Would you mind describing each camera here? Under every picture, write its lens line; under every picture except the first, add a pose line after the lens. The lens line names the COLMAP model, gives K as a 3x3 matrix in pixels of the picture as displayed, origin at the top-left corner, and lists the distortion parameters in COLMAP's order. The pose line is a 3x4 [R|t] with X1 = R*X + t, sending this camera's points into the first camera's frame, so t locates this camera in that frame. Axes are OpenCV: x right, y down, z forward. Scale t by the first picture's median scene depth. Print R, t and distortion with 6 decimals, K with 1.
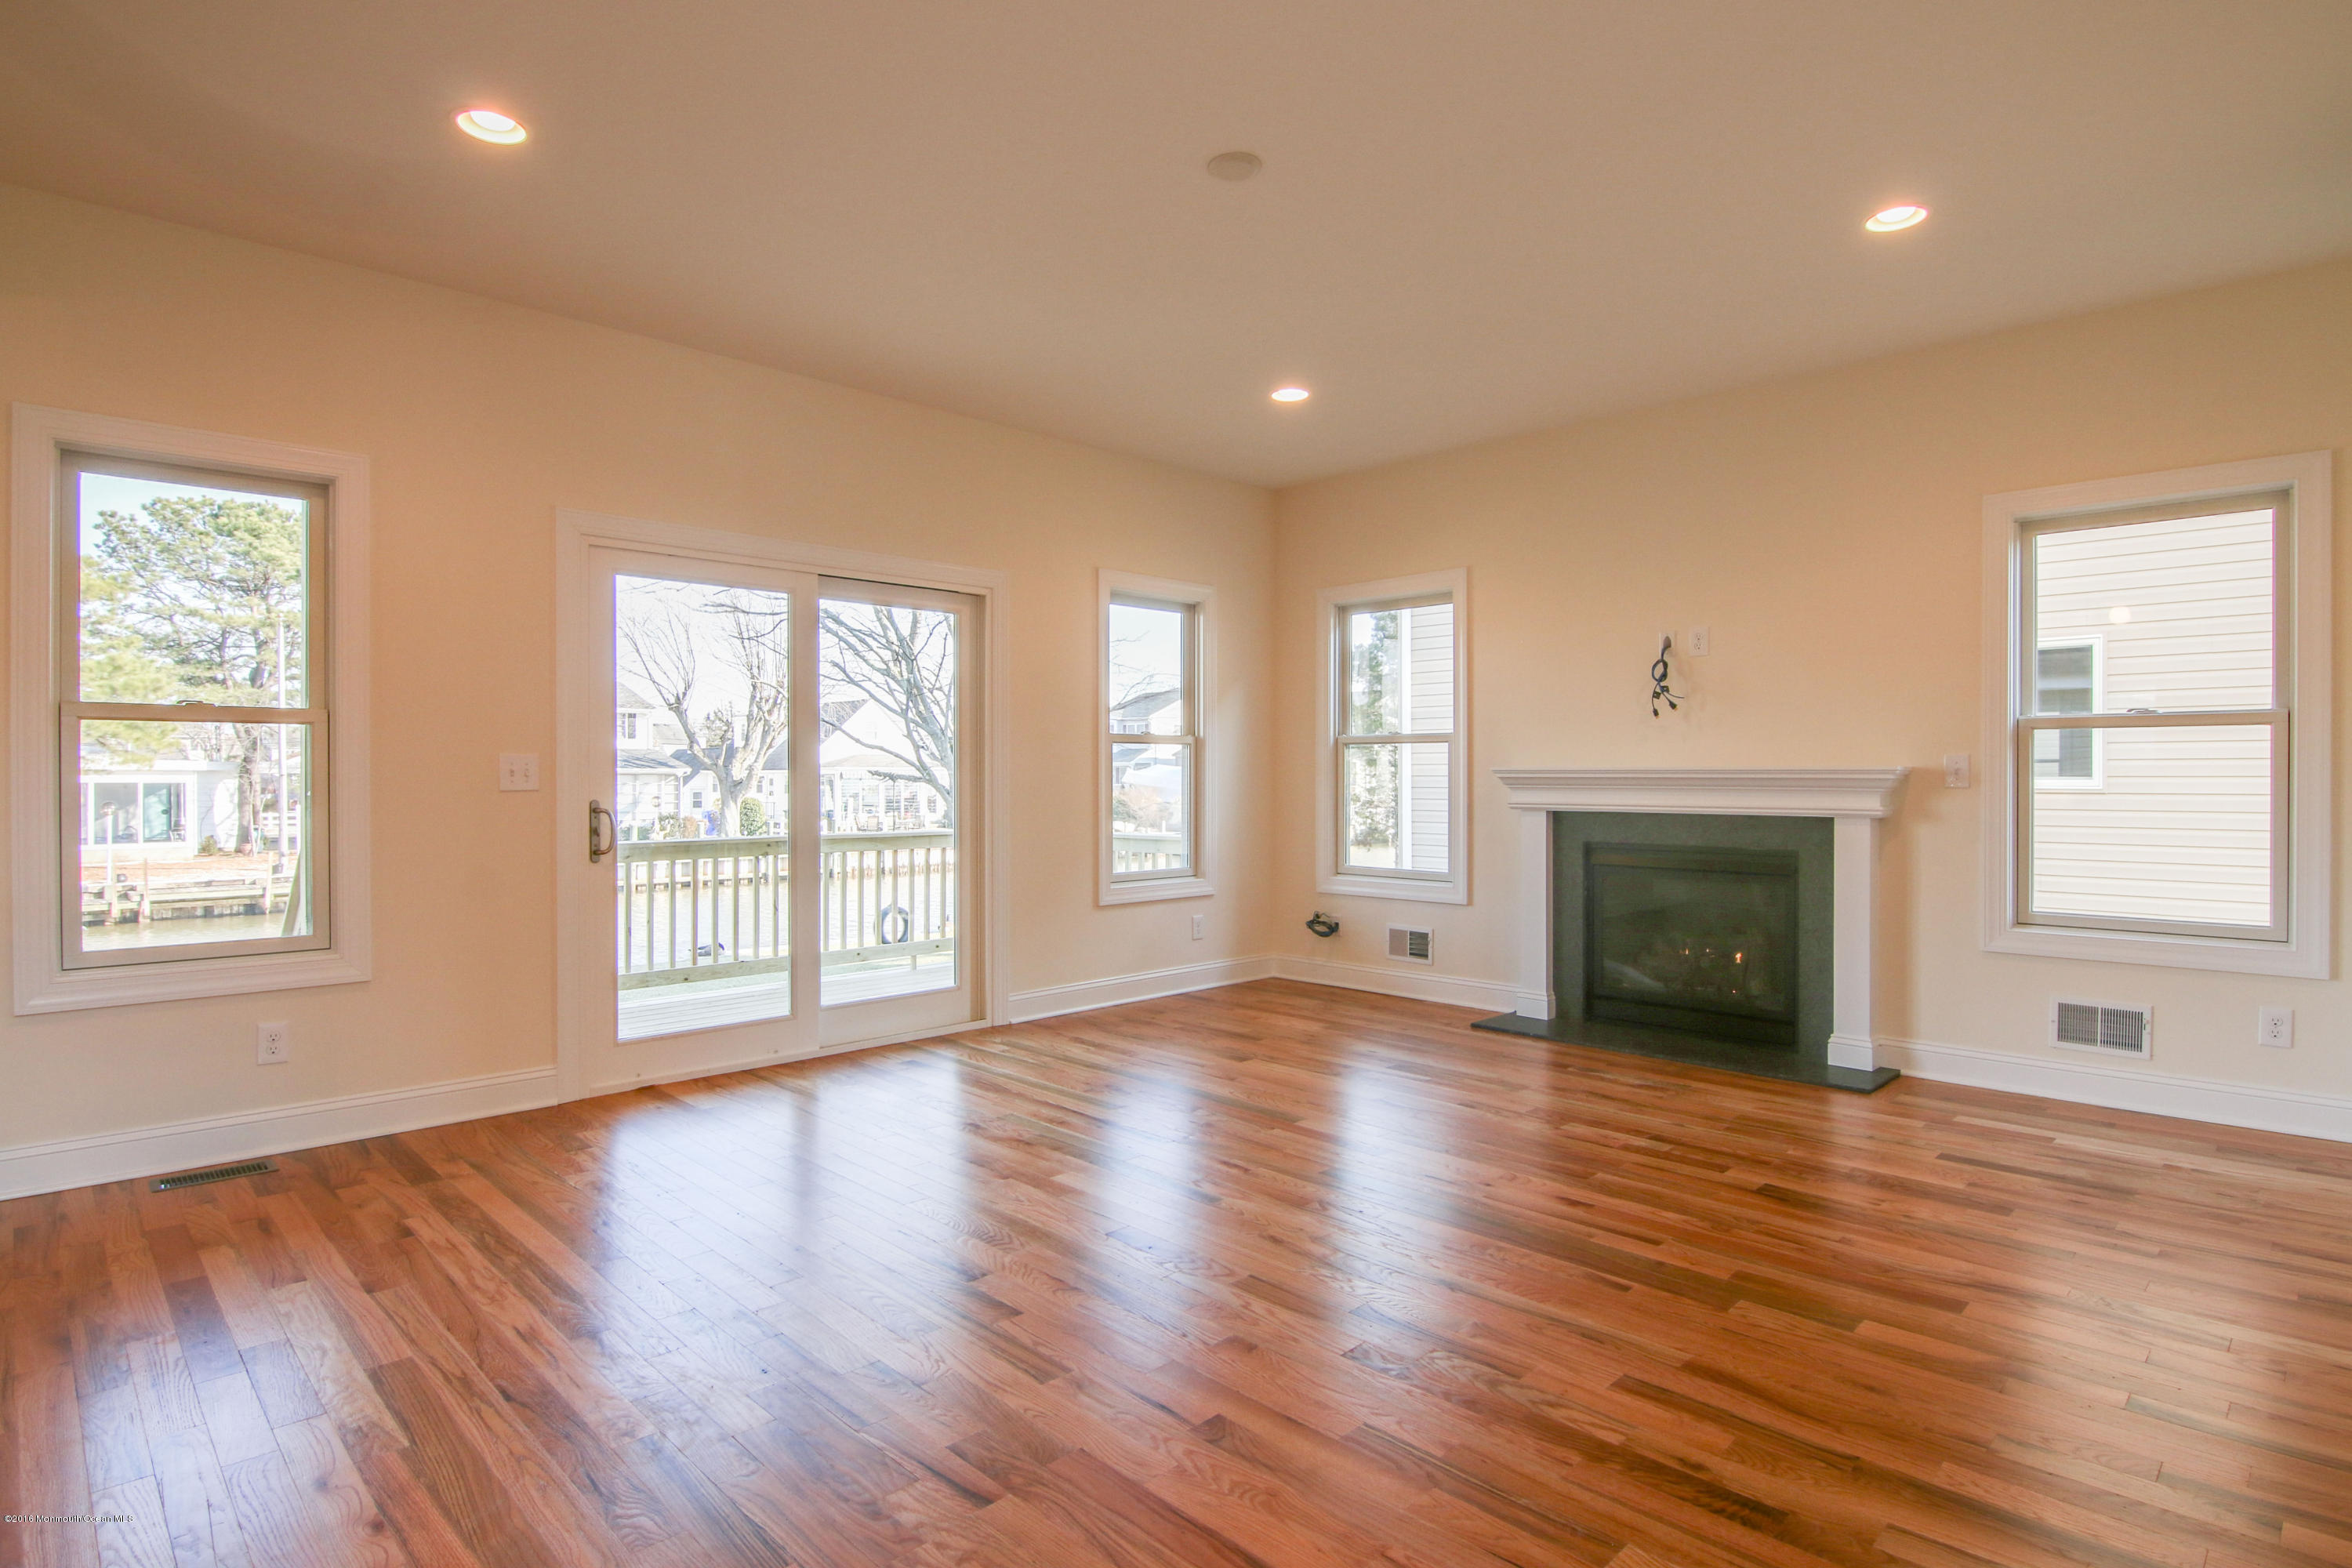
lens RADIAL K [[1277.1, 0, 1184.9], [0, 1277.1, 783.8], [0, 0, 1]] dist [-0.011476, -0.001271]
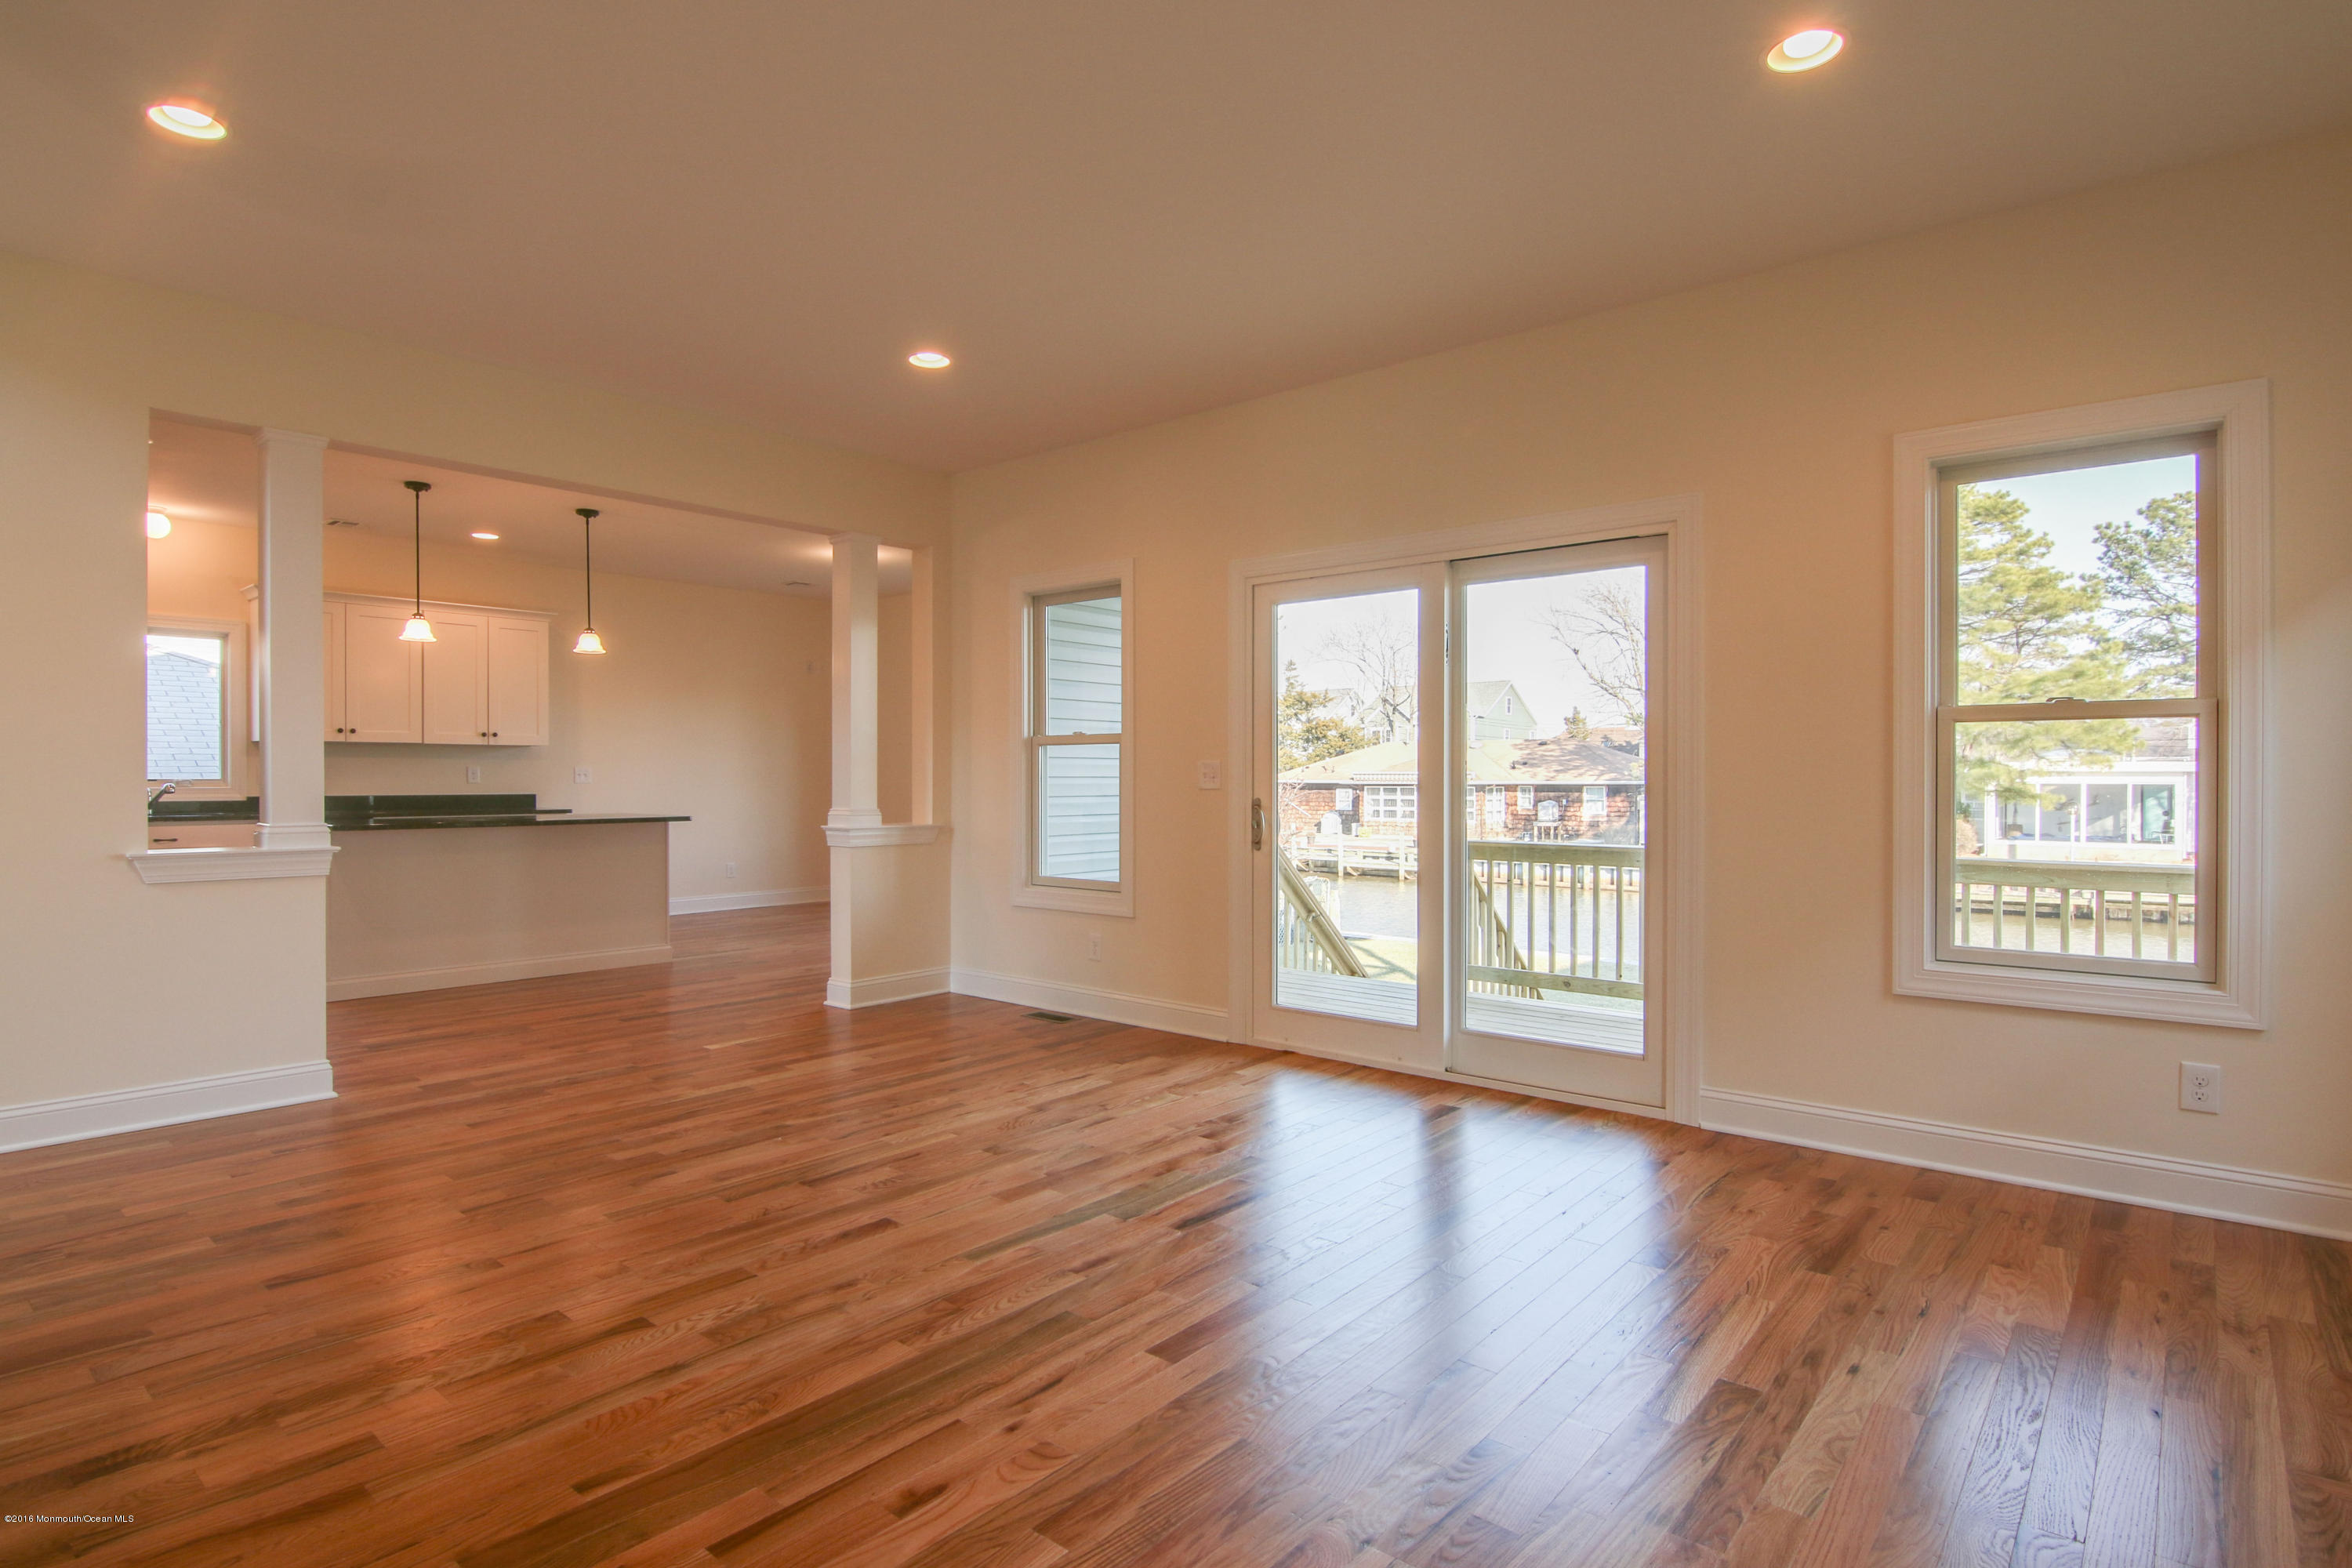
lens RADIAL K [[1277.1, 0, 1184.9], [0, 1277.1, 783.8], [0, 0, 1]] dist [-0.011476, -0.001271]
pose [[0.027976, 0.004708, -0.999598, 0.240338], [-0.005986, 0.999972, 0.004542, -0.001780], [0.999591, 0.005857, 0.028003, 0.295559]]
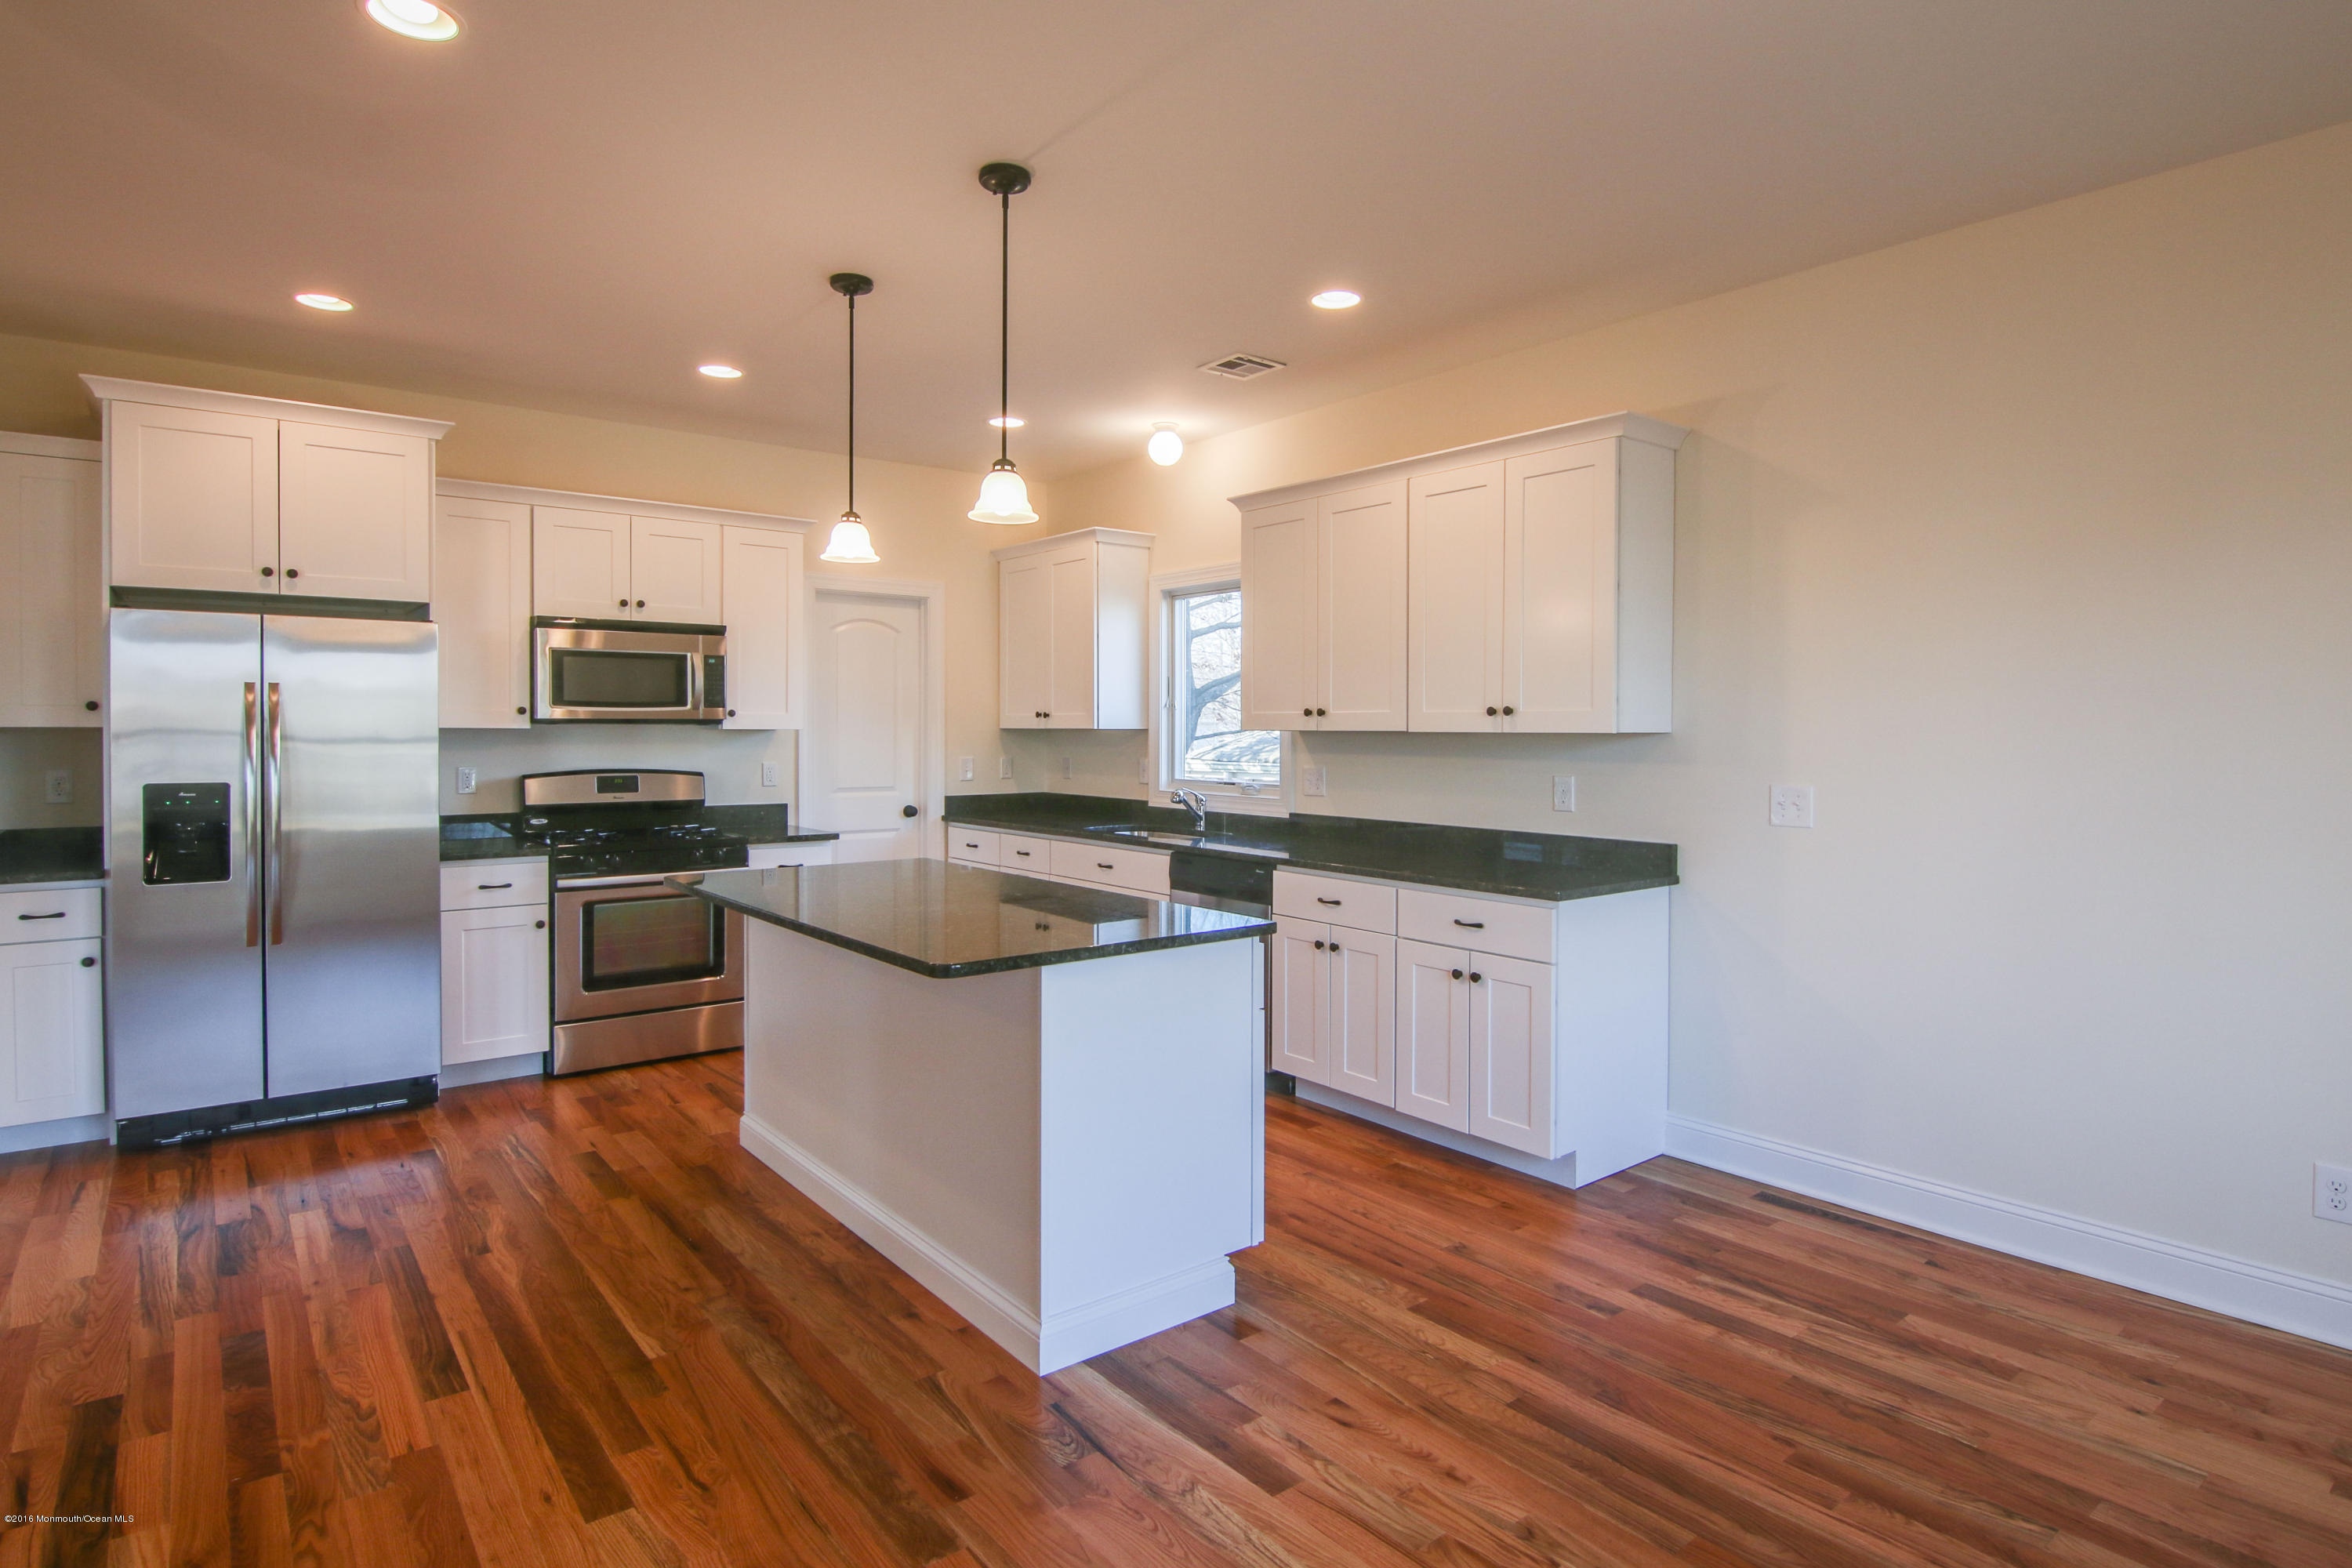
lens RADIAL K [[1253.1, 0, 1174.6], [0, 1253.1, 743.3], [0, 0, 1]] dist [-0.004980, -0.001461]
pose [[-0.990291, -0.002836, 0.138979, 0.162233], [-0.000692, 0.999880, 0.015471, -0.003903], [-0.139006, 0.015225, -0.990175, 0.292005]]
